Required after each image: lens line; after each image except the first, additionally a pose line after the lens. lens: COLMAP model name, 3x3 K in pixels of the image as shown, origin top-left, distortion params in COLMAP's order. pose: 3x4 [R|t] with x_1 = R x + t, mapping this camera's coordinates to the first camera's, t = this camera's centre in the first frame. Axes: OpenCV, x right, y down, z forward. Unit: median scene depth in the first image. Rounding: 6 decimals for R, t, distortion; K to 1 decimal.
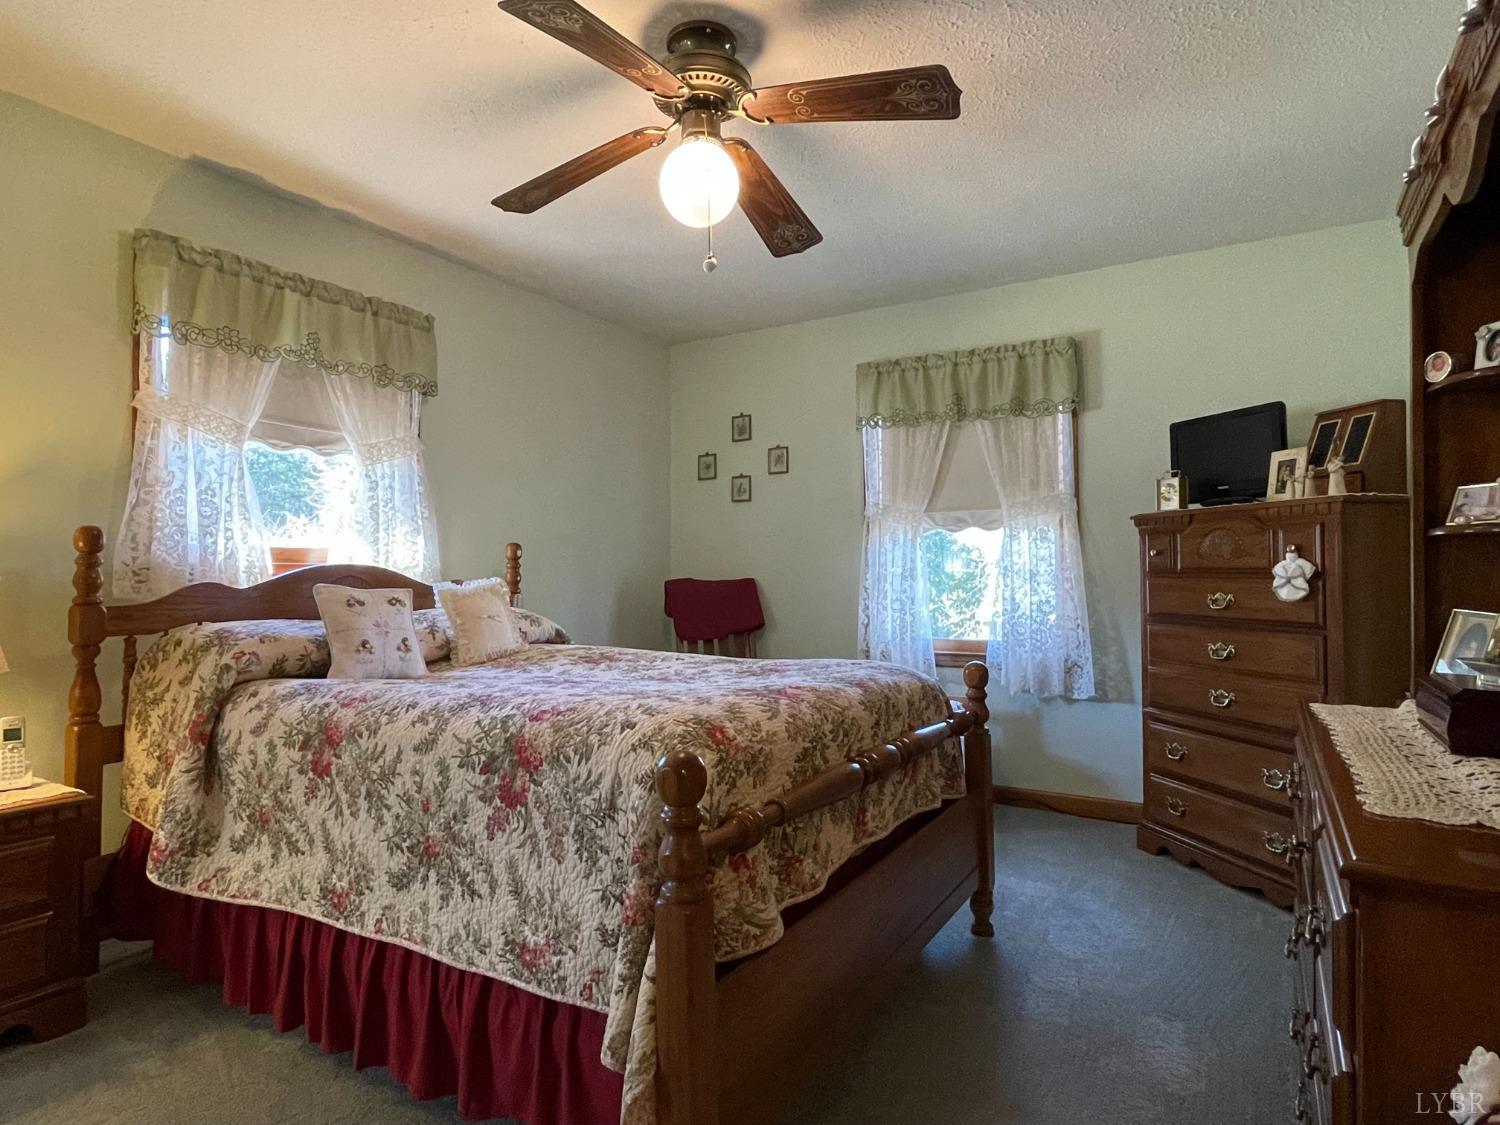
lens RADIAL K [[856.7, 0, 750.0], [0, 856.7, 562.5], [0, 0, 1]] dist [-0.003070, 0.000235]
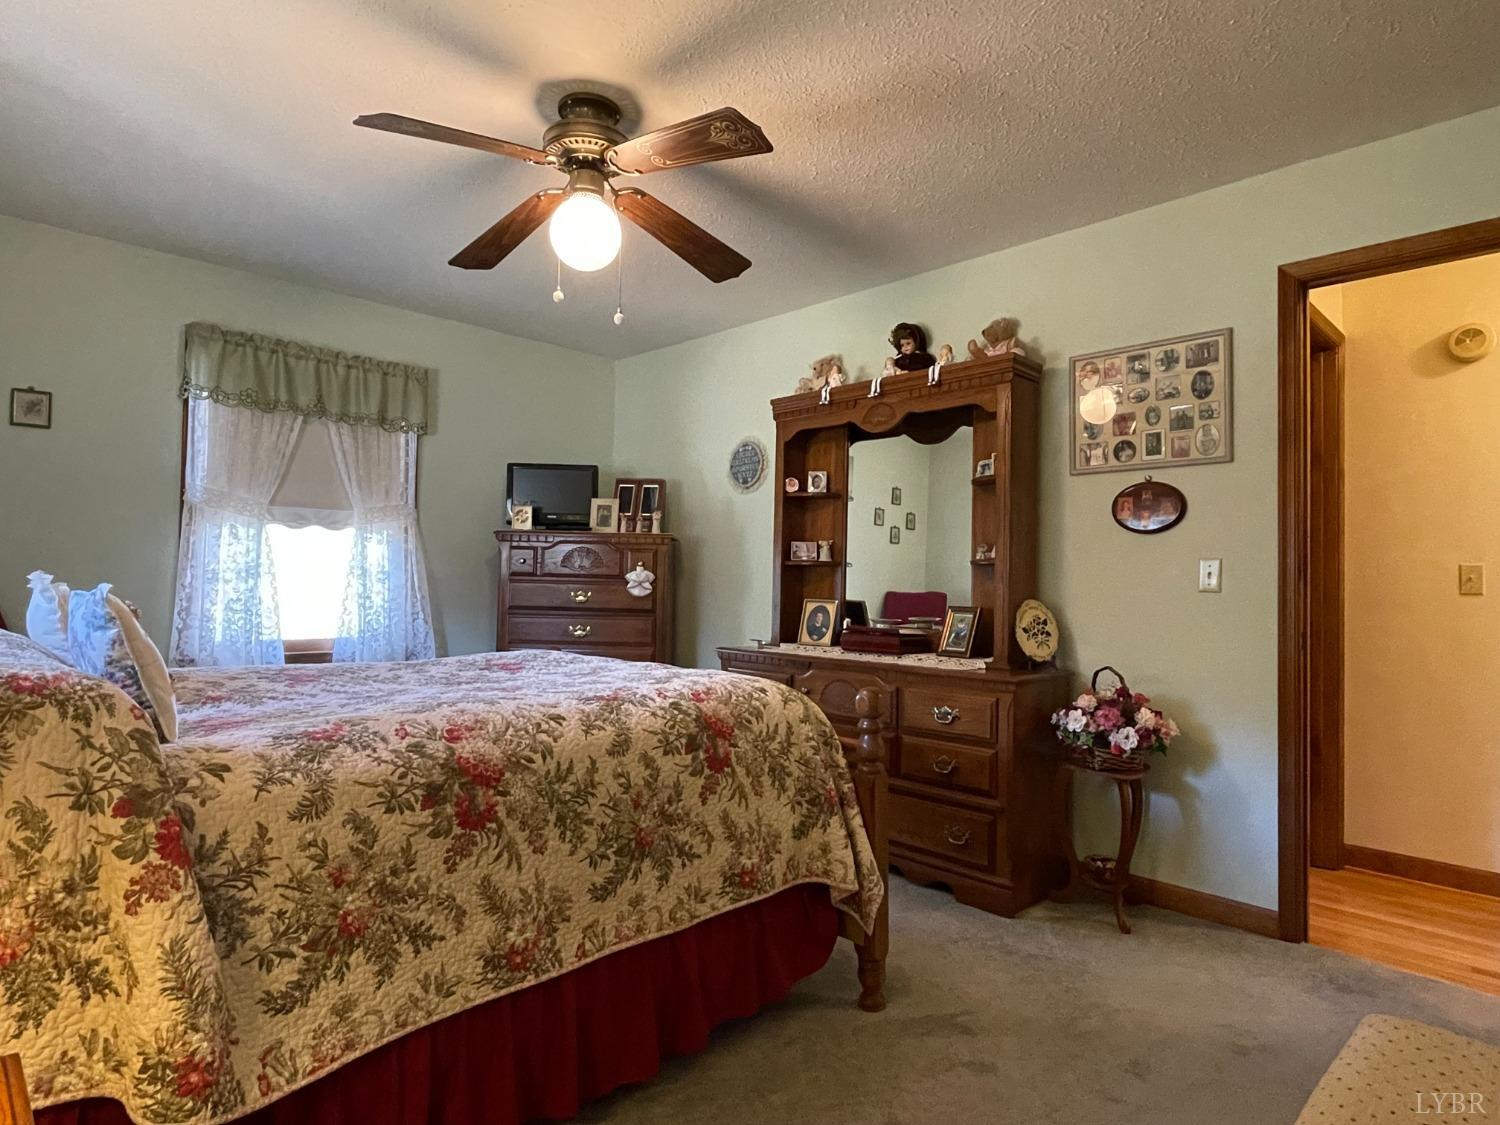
lens RADIAL K [[856.7, 0, 750.0], [0, 856.7, 562.5], [0, 0, 1]] dist [-0.003070, 0.000235]
pose [[0.234845, 0.028526, 0.971614, -1.162149], [-0.034323, 0.999189, -0.021039, 0.010270], [-0.971427, -0.028407, 0.235634, 0.539324]]
